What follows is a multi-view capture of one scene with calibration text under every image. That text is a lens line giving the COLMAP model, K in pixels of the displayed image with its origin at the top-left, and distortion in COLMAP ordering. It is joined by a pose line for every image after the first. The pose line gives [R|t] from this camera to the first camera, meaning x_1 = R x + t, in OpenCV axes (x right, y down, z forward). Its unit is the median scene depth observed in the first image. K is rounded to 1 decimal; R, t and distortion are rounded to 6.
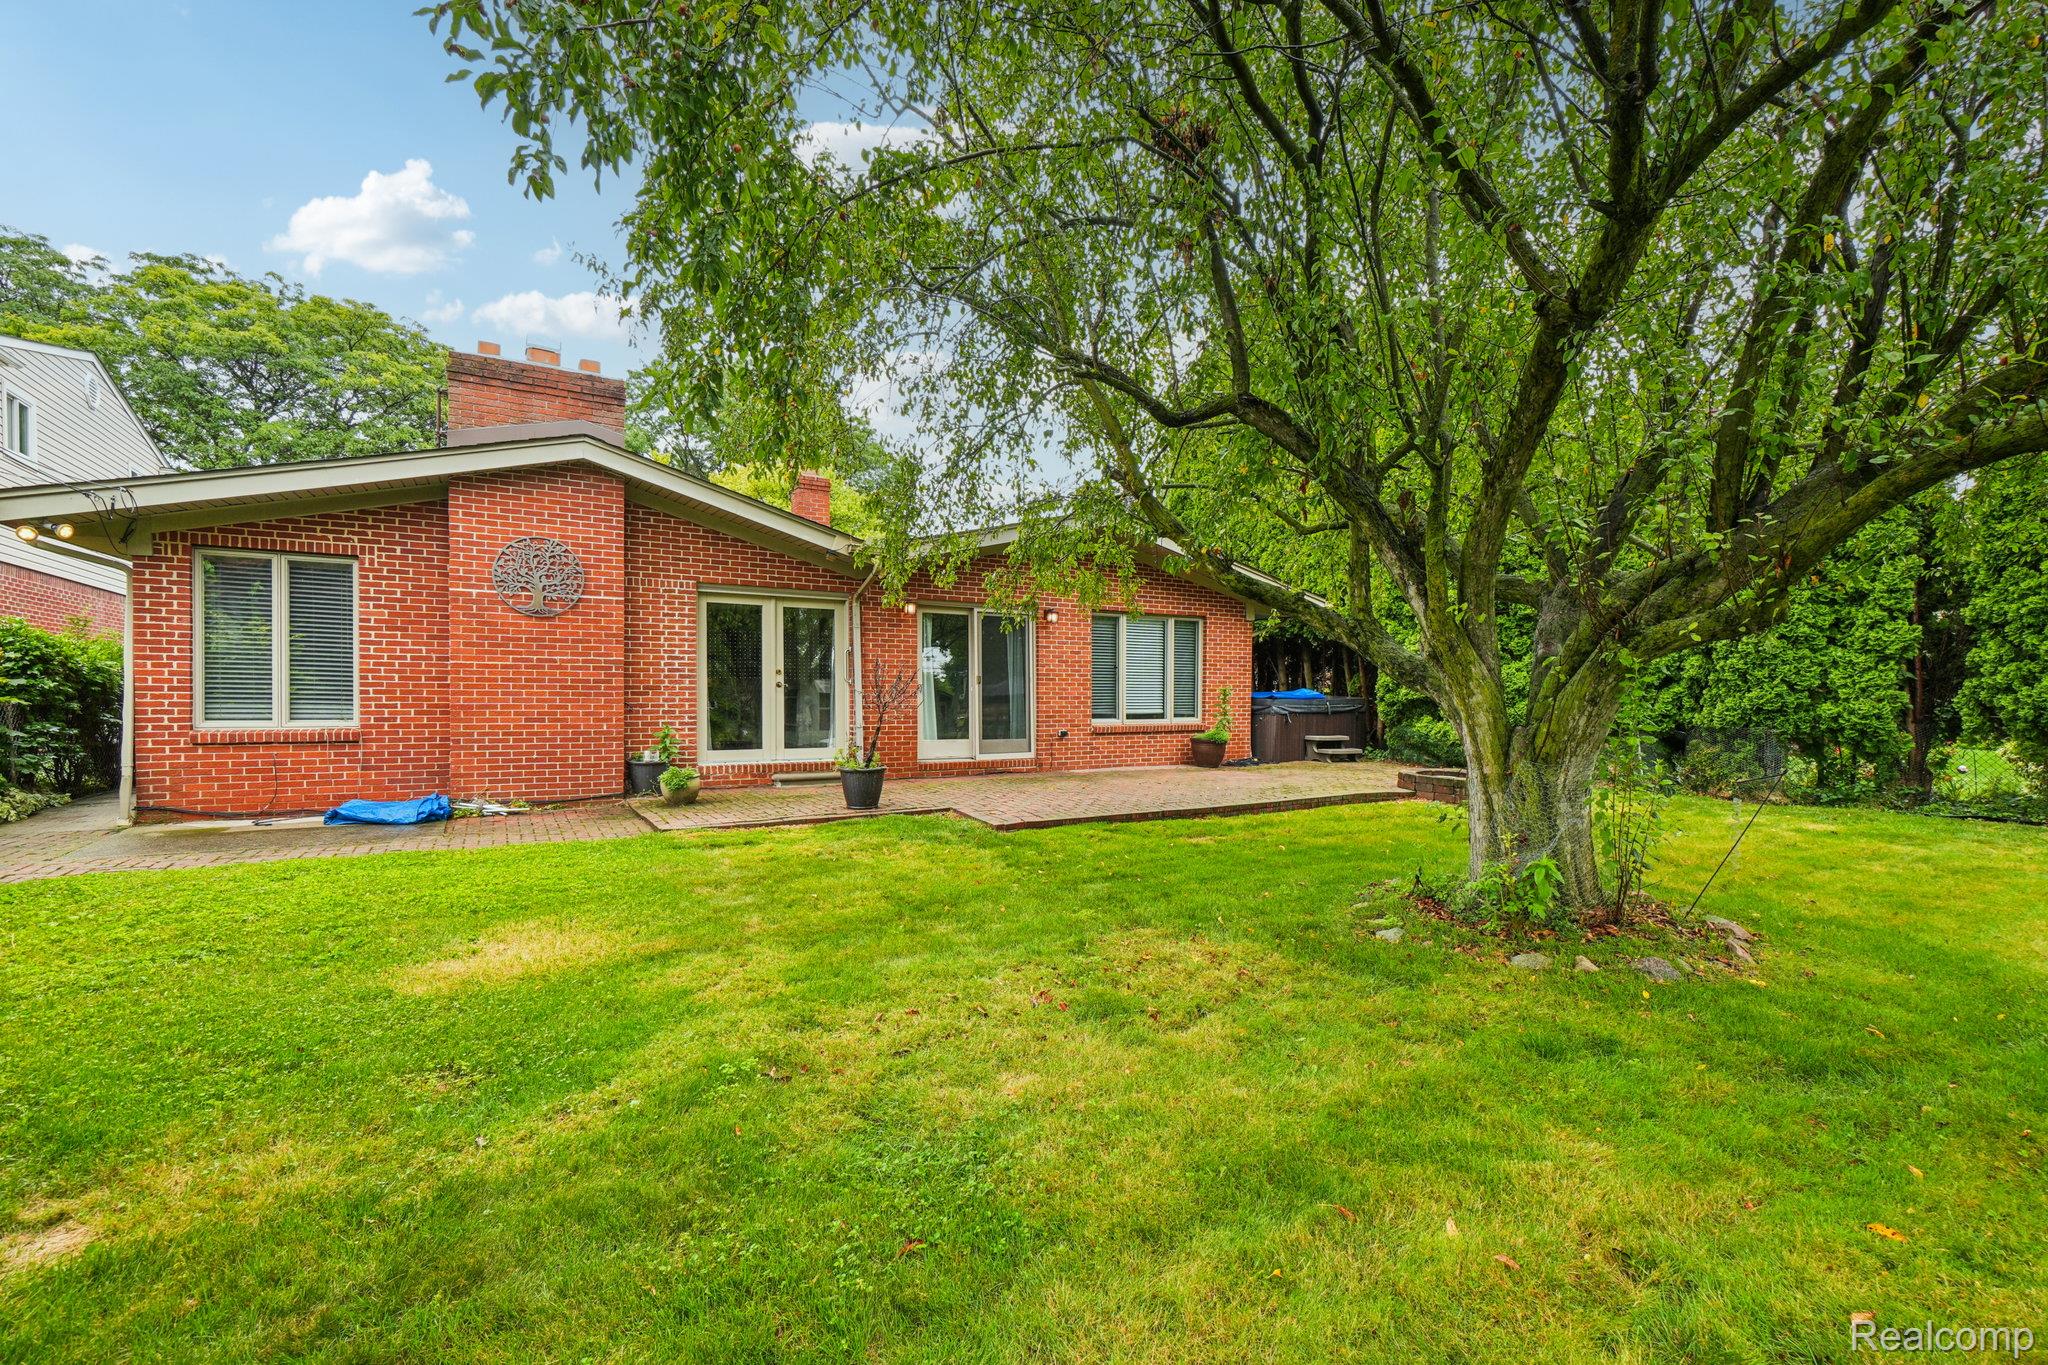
lens RADIAL K [[878.8, 0, 1024.9], [0, 878.8, 687.6], [0, 0, 1]] dist [-0.007609, -0.000001]
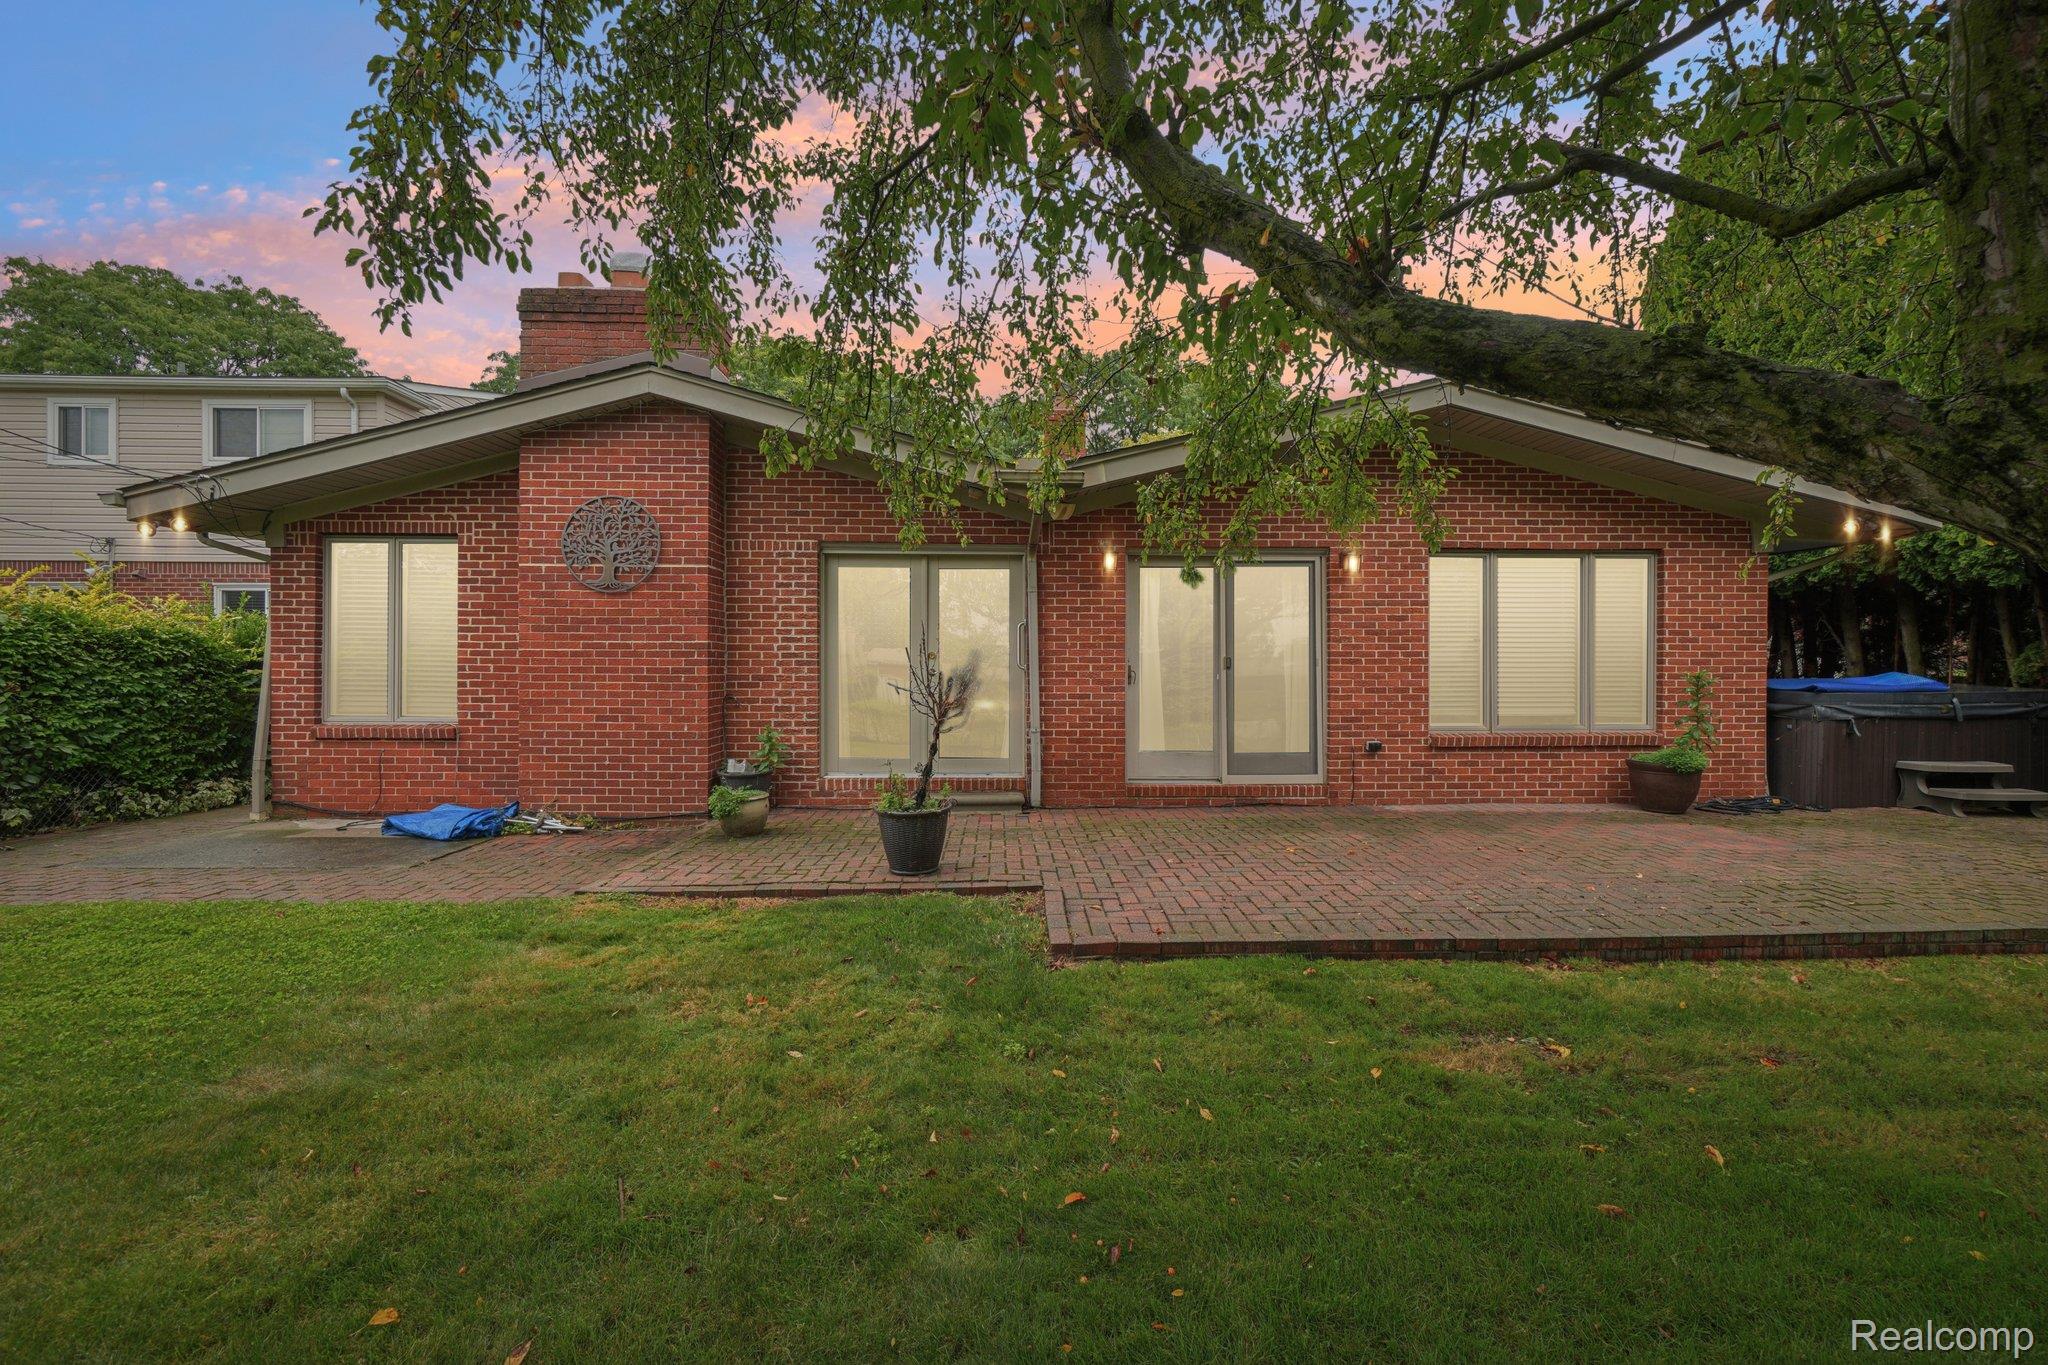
lens RADIAL K [[878.8, 0, 1020.8], [0, 878.8, 668.4], [0, 0, 1]] dist [-0.007609, -0.000001]
pose [[0.876583, -0.005901, -0.481215, 0.170707], [0.005936, 0.999981, -0.001449, -0.006283], [0.481215, -0.001586, 0.876601, 0.444212]]
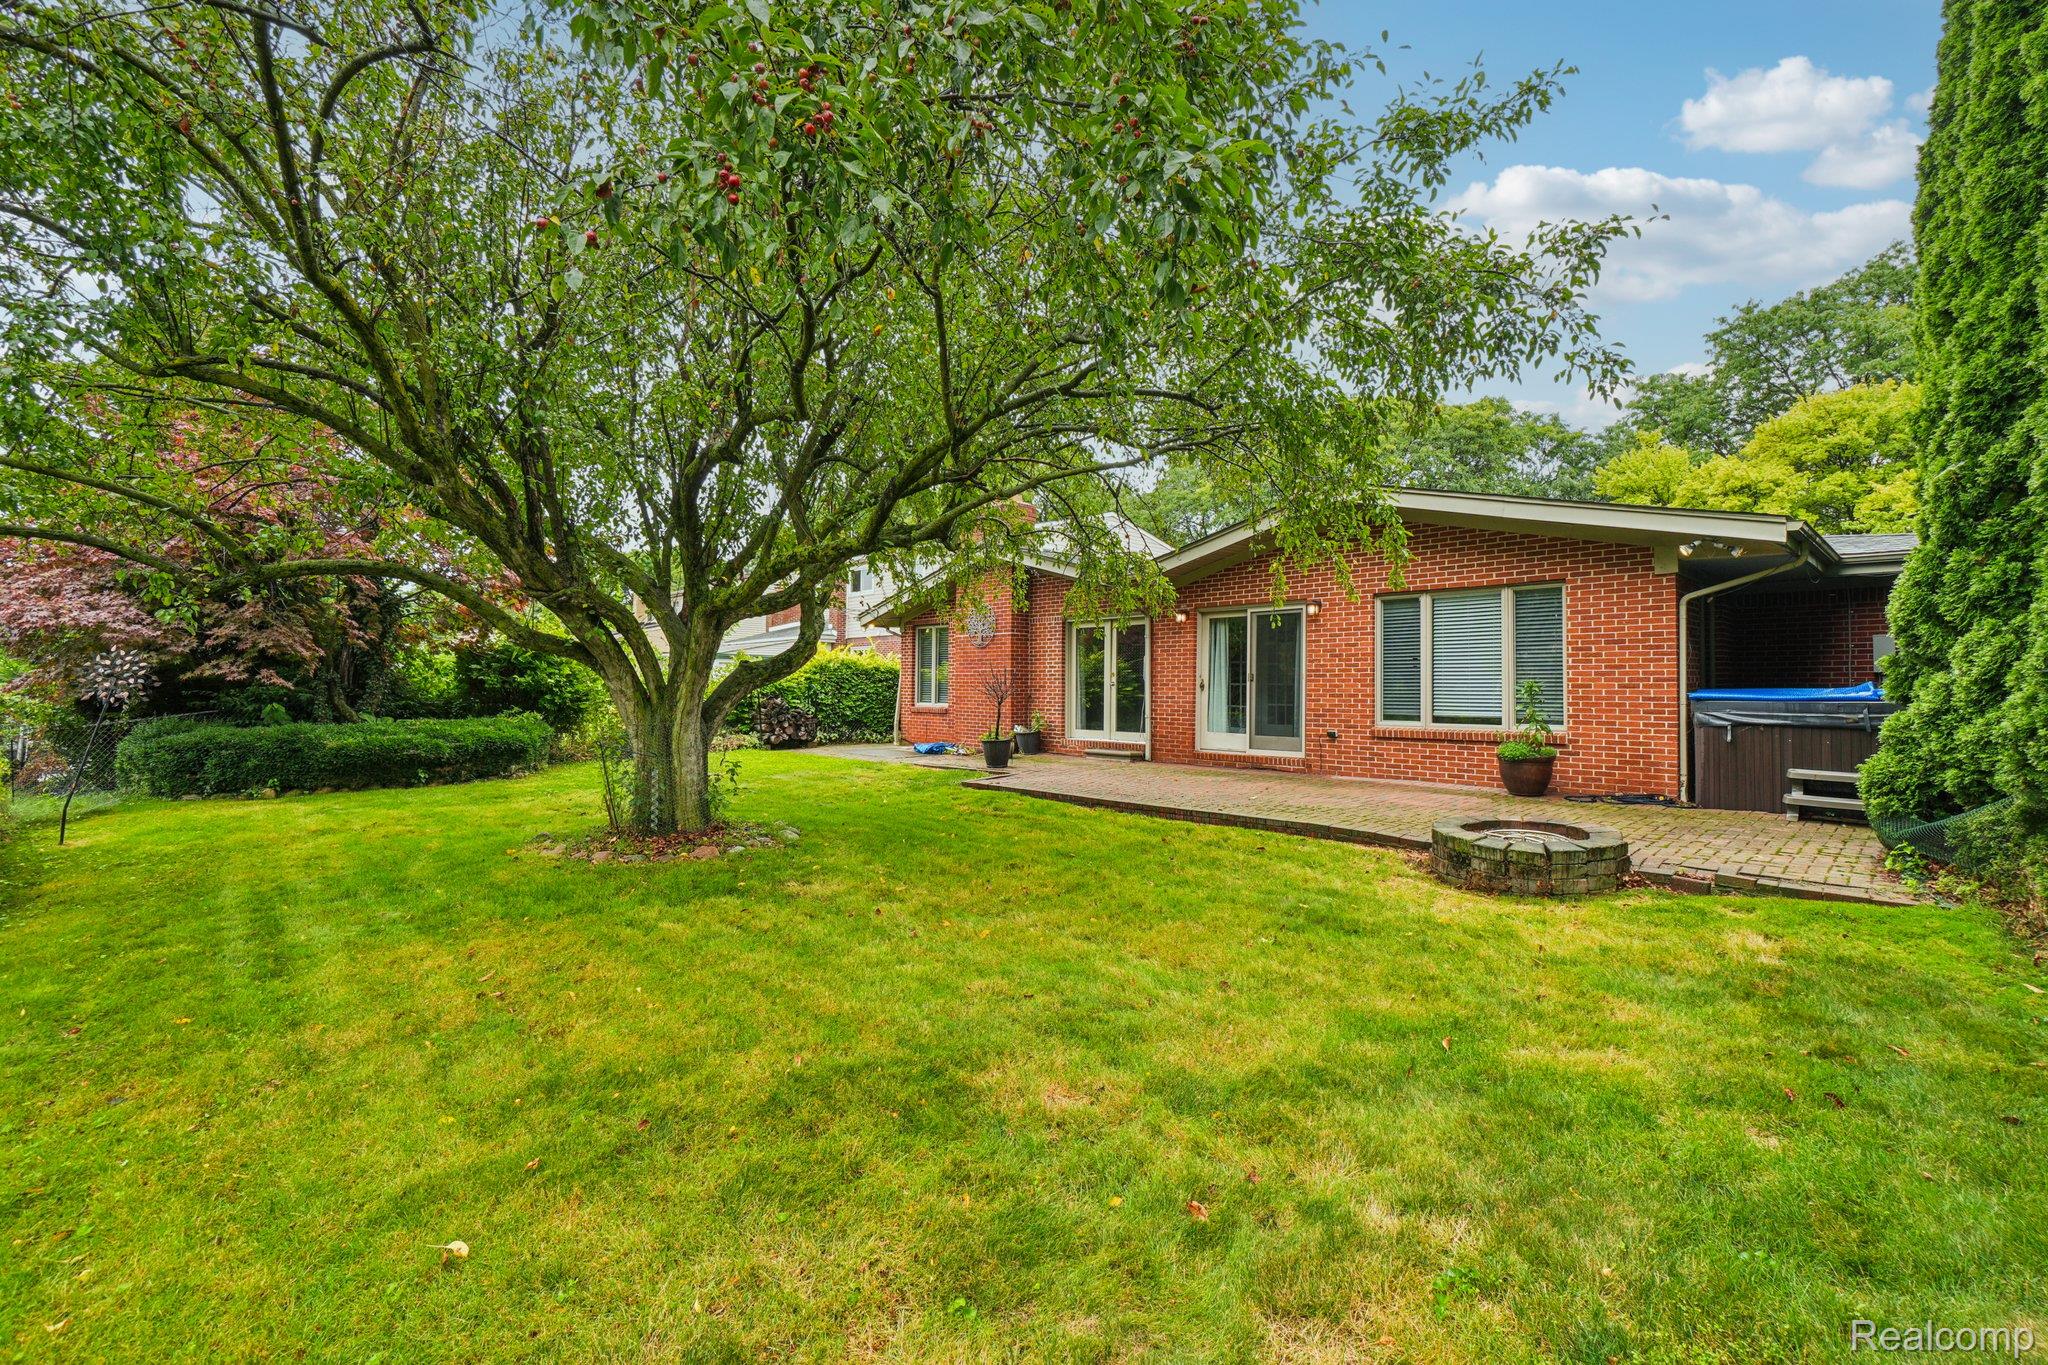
lens RADIAL K [[878.8, 0, 1024.3], [0, 878.8, 687.0], [0, 0, 1]] dist [-0.007609, -0.000001]
pose [[0.213134, -0.010252, -0.976969, 1.182731], [-0.004558, 0.999924, -0.011487, 0.020511], [0.977012, 0.006901, 0.213071, 0.674591]]
